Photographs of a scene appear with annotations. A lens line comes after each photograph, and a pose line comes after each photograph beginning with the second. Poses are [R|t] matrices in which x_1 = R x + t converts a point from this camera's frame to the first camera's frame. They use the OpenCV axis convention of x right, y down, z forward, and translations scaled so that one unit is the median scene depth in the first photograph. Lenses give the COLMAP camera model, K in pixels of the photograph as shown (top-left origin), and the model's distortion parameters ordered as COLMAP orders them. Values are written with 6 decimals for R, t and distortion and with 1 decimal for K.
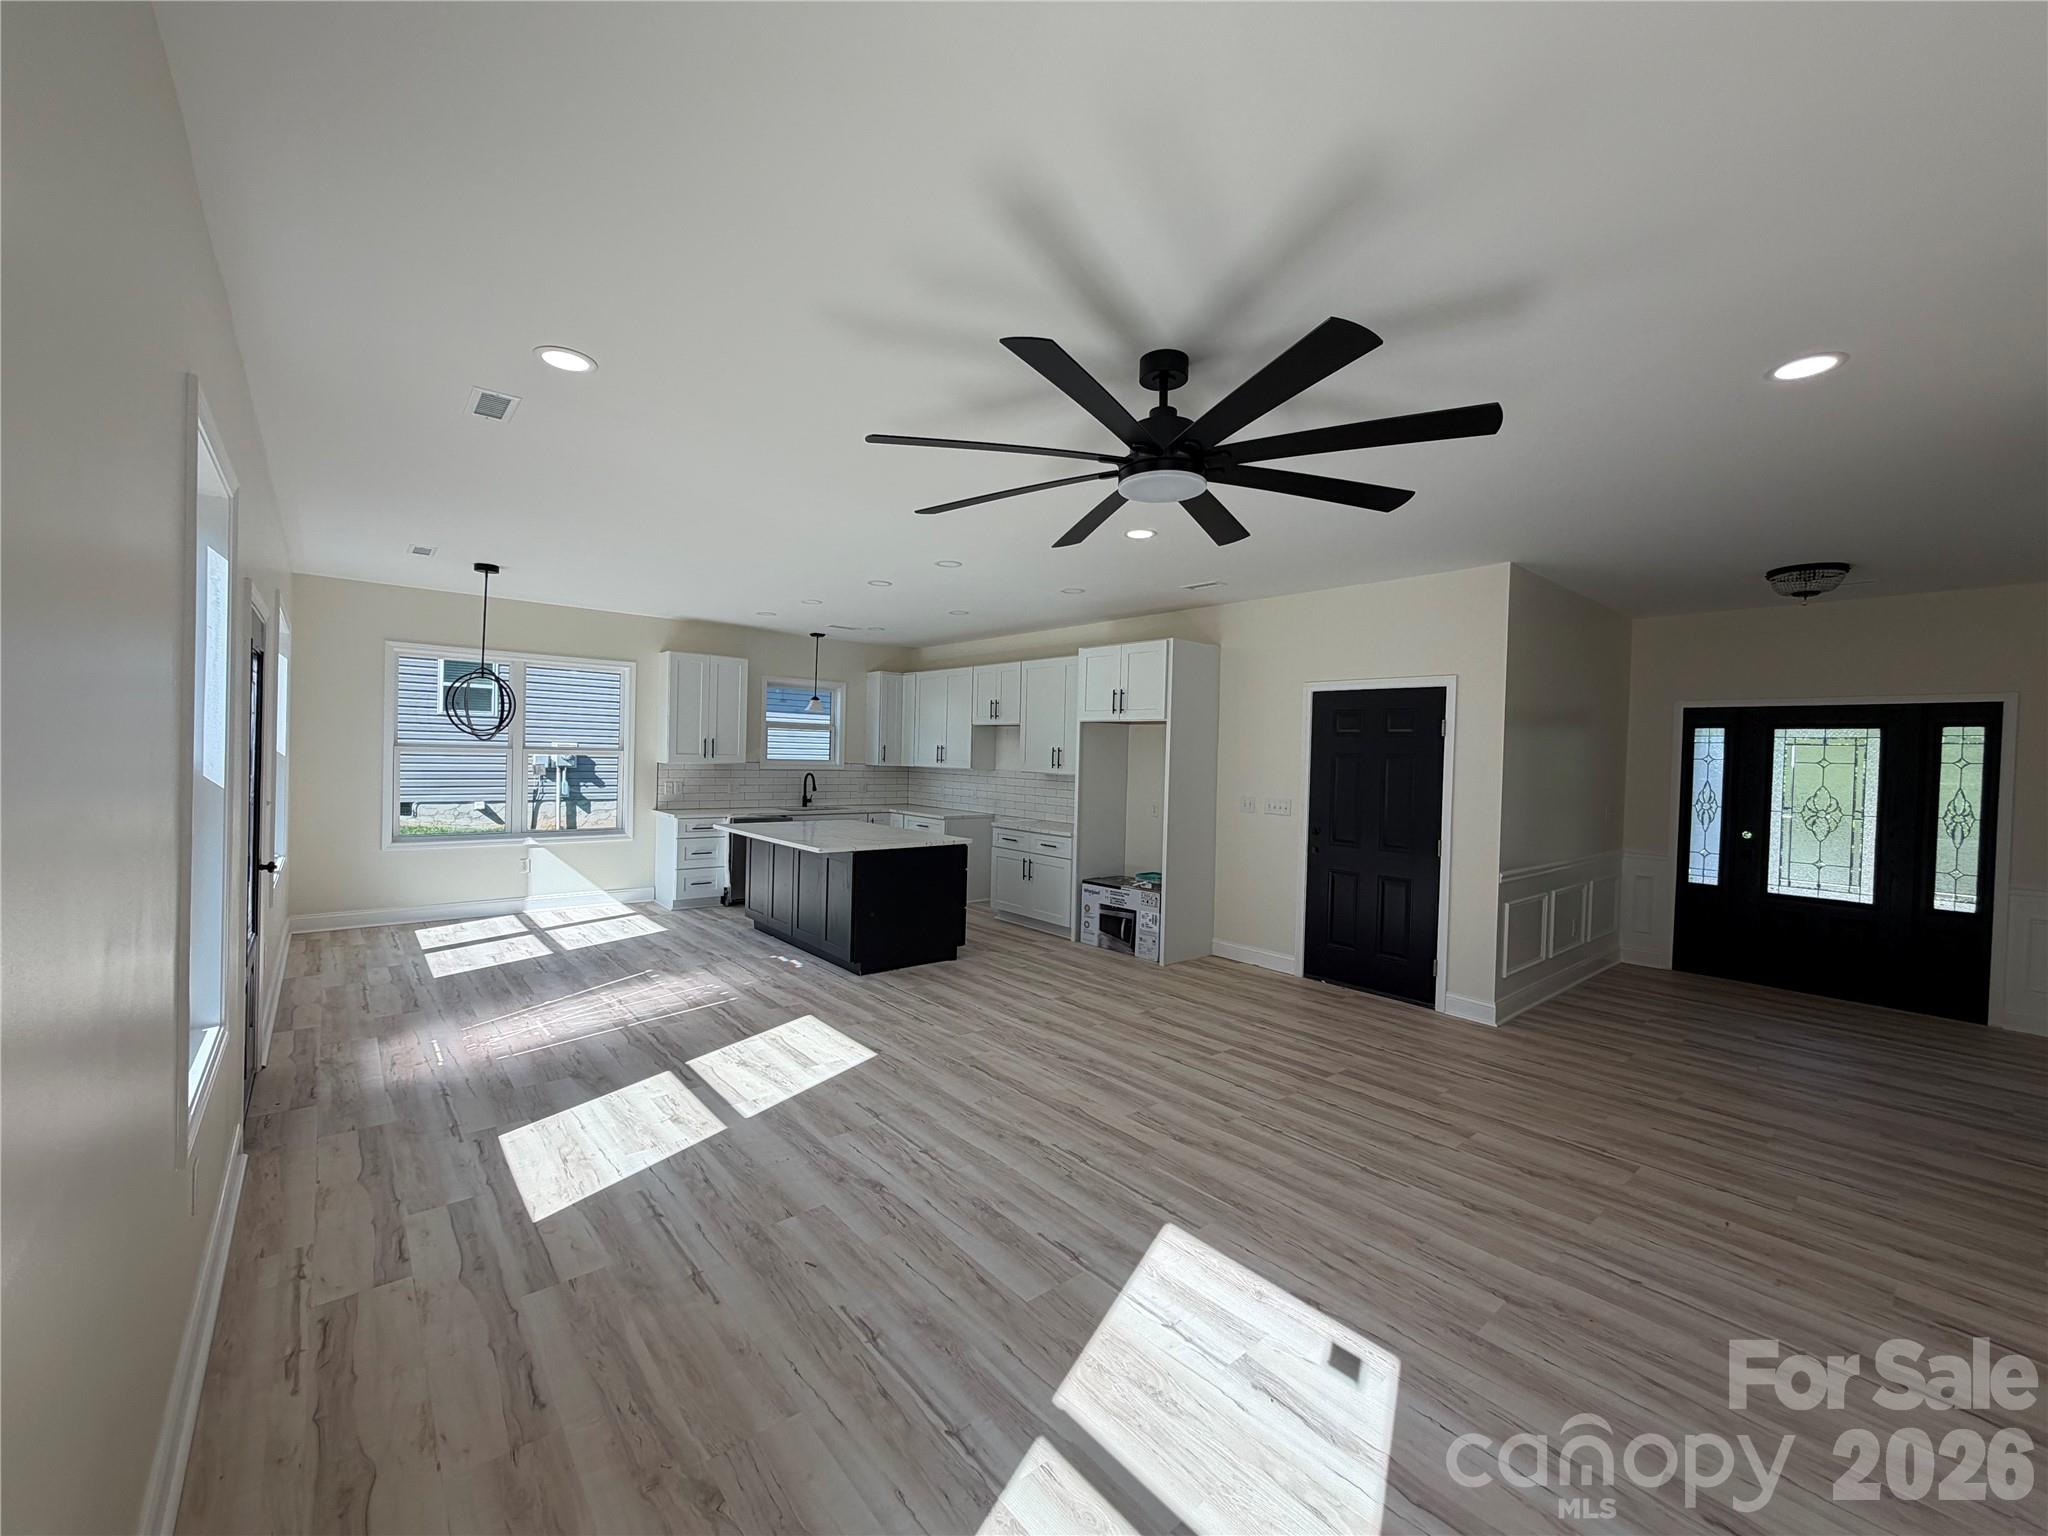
lens RADIAL K [[817.1, 0, 1023.6], [0, 817.1, 776.0], [0, 0, 1]] dist [-0.000120, -0.000193]
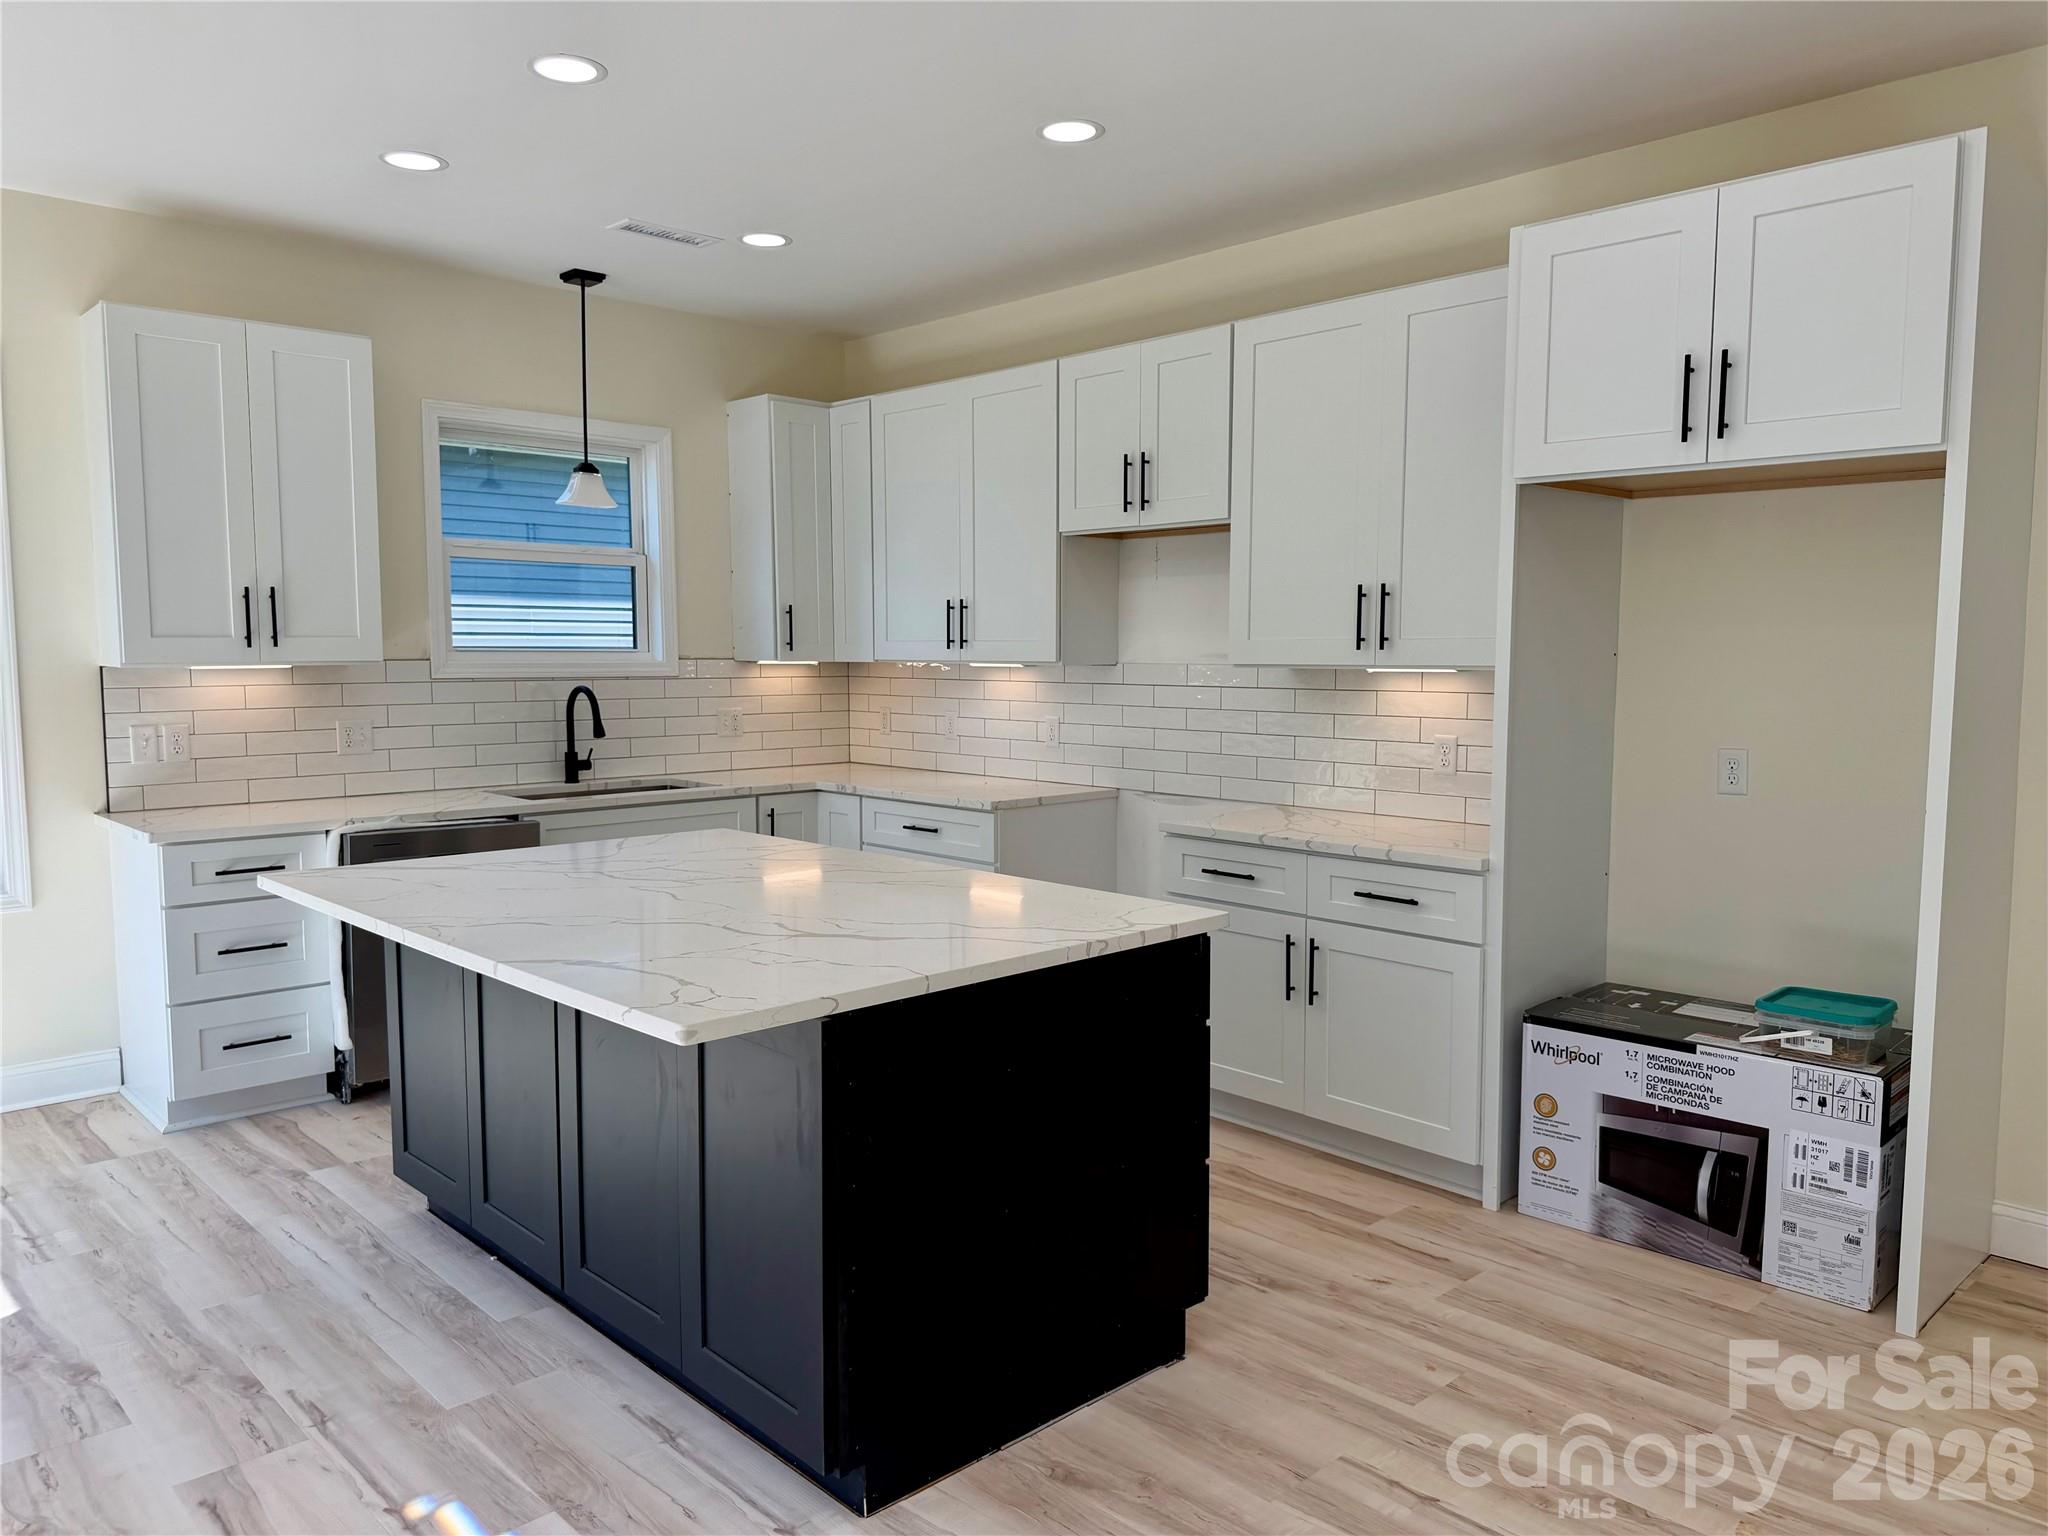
lens RADIAL K [[1446.6, 0, 1041.8], [0, 1446.6, 786.9], [0, 0, 1]] dist [0.069849, -0.085573]
pose [[0.997674, -0.032003, 0.060178, -0.162966], [0.027692, 0.997081, 0.071154, 0.000247], [-0.062280, -0.069322, 0.995648, 0.569537]]
